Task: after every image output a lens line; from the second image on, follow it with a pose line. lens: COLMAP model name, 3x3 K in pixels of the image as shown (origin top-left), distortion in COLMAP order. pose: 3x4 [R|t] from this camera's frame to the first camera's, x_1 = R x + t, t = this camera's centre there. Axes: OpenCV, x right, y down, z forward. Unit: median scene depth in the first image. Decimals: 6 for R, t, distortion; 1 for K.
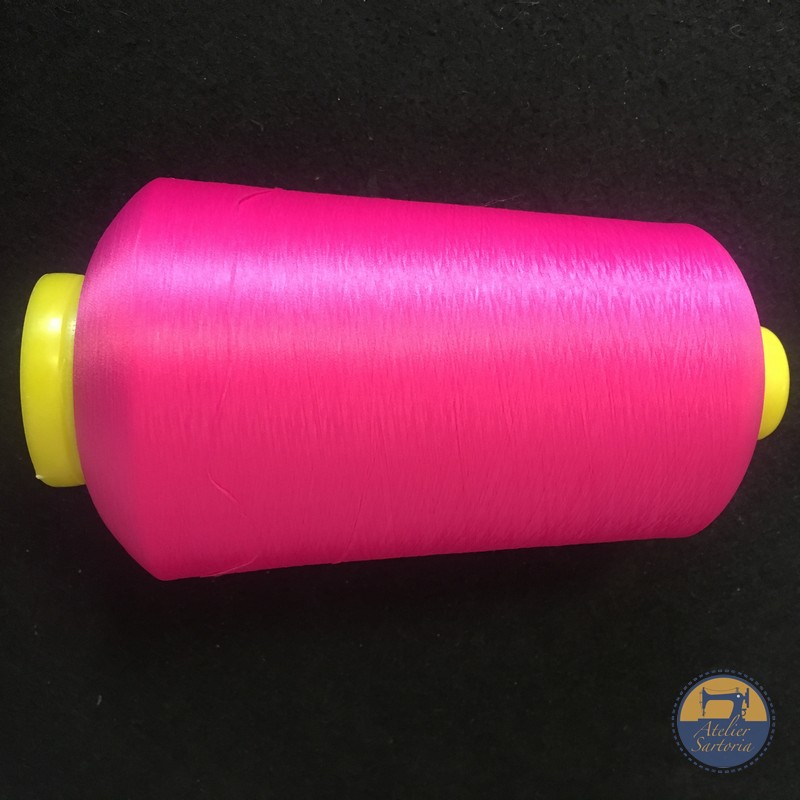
lens RADIAL K [[935.9, 0, 400.0], [0, 935.9, 400.0], [0, 0, 1]] dist [0.092673, -0.187604]
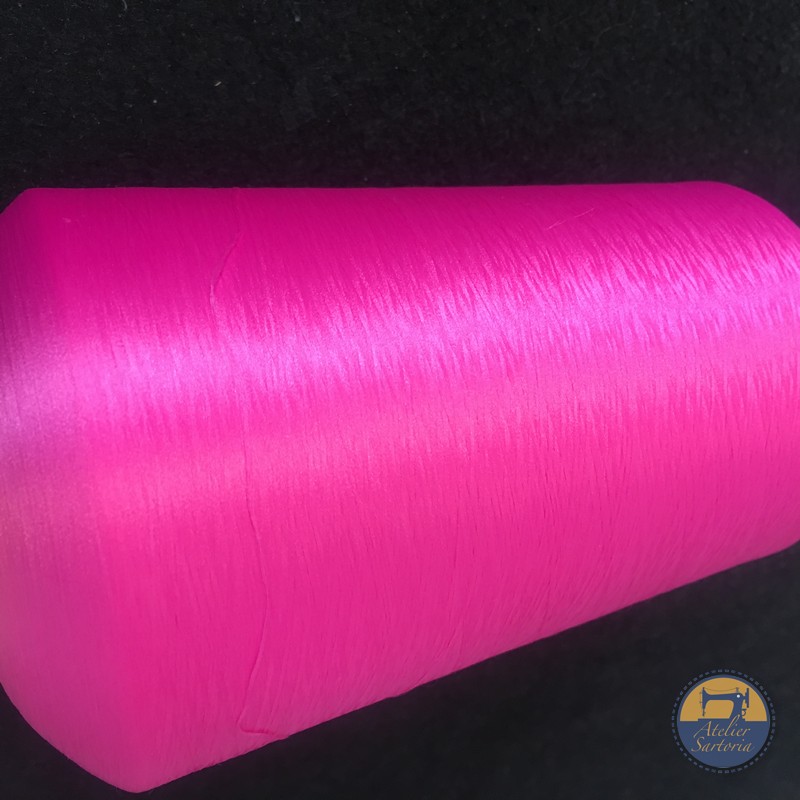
lens RADIAL K [[935.9, 0, 400.0], [0, 935.9, 400.0], [0, 0, 1]] dist [0.092673, -0.187604]
pose [[0.954263, -0.121783, 0.273041, -0.173940], [0.006768, 0.921841, 0.387508, -0.287187], [-0.298893, -0.367937, 0.880503, 0.302086]]
